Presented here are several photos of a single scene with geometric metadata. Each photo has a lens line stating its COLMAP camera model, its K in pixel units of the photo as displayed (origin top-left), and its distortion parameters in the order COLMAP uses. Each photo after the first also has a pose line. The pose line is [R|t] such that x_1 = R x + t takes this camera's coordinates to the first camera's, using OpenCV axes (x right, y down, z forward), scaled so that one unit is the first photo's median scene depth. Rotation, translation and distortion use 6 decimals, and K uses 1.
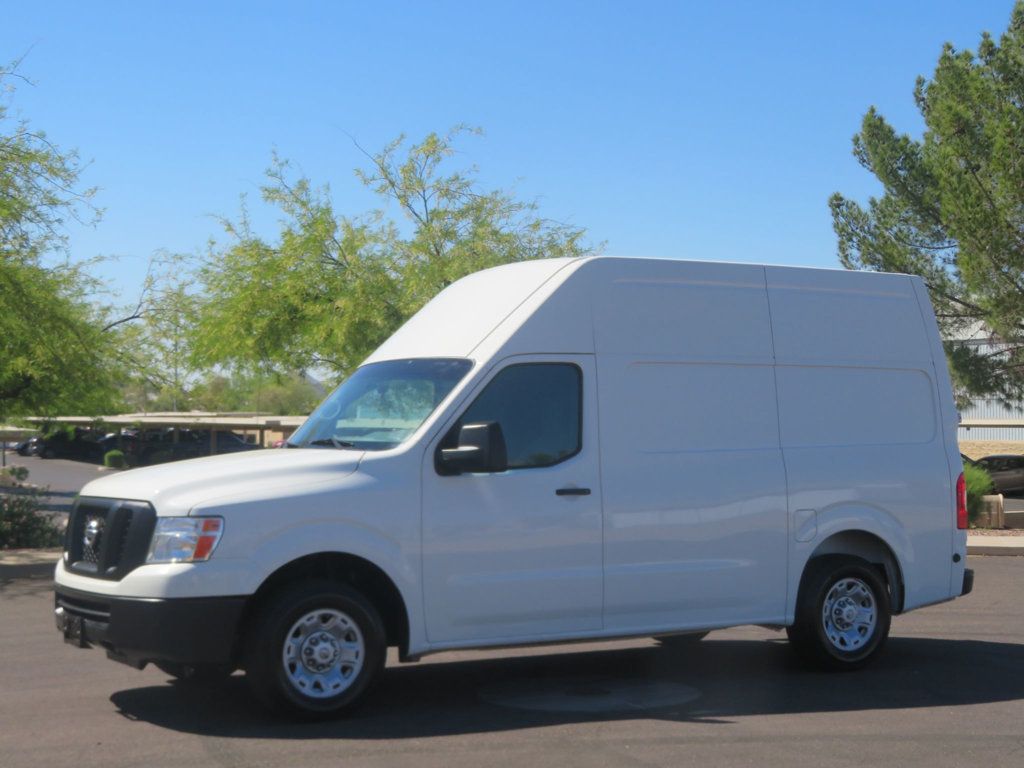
lens RADIAL K [[1755.8, 0, 512.0], [0, 1755.8, 384.0], [0, 0, 1]] dist [-0.008123, 0.801245]
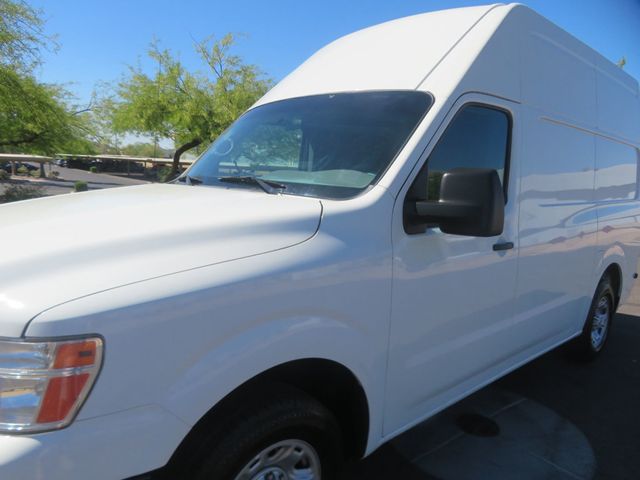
lens RADIAL K [[462.8, 0, 320.0], [0, 462.8, 240.0], [0, 0, 1]] dist [-0.006508, 0.010587]
pose [[0.975459, 0.014618, 0.219698, -0.054893], [-0.053808, 0.983367, 0.173477, 0.008314], [-0.213507, -0.181041, 0.960020, 0.355810]]
